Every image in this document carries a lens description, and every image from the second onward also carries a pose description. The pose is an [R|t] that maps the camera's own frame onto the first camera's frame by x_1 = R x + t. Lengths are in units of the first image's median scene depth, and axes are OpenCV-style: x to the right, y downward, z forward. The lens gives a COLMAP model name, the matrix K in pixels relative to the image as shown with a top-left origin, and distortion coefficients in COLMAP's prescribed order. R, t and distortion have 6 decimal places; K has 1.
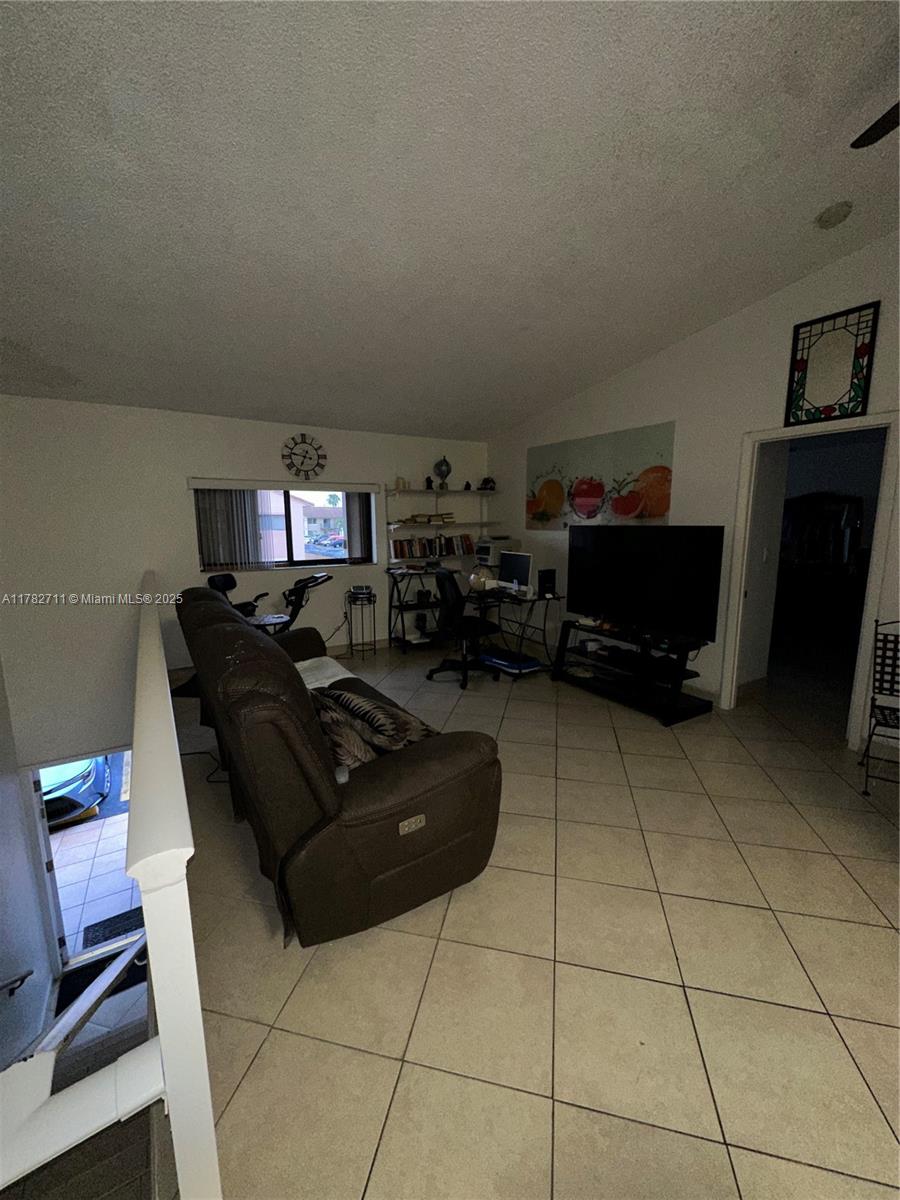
lens RADIAL K [[476.7, 0, 450.0], [0, 476.7, 600.0], [0, 0, 1]] dist [-0.000074, -0.000001]
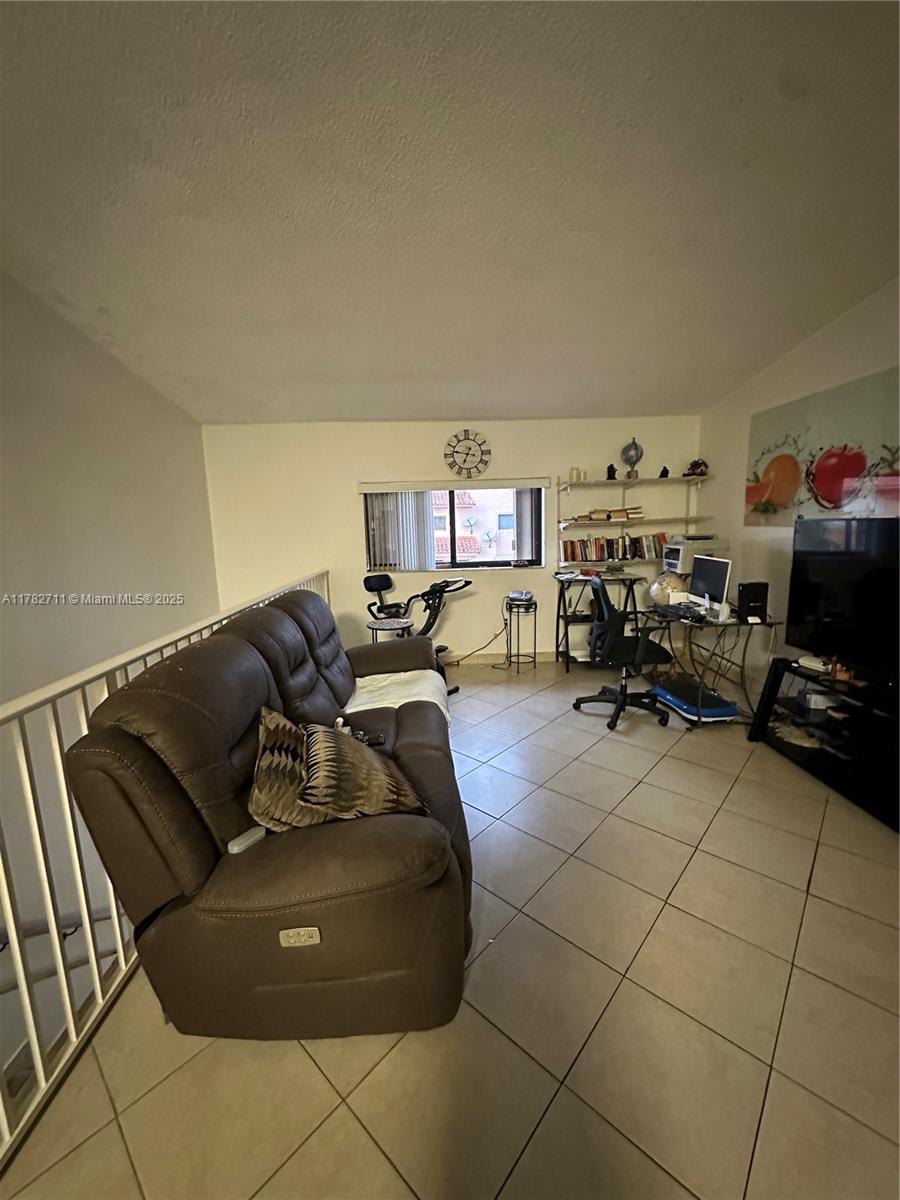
lens RADIAL K [[476.7, 0, 450.0], [0, 476.7, 600.0], [0, 0, 1]] dist [-0.000074, -0.000001]
pose [[0.871611, 0.058405, -0.486706, 0.137962], [-0.056284, 0.998234, 0.018994, -0.023064], [0.486956, 0.010839, 0.873359, 0.142674]]
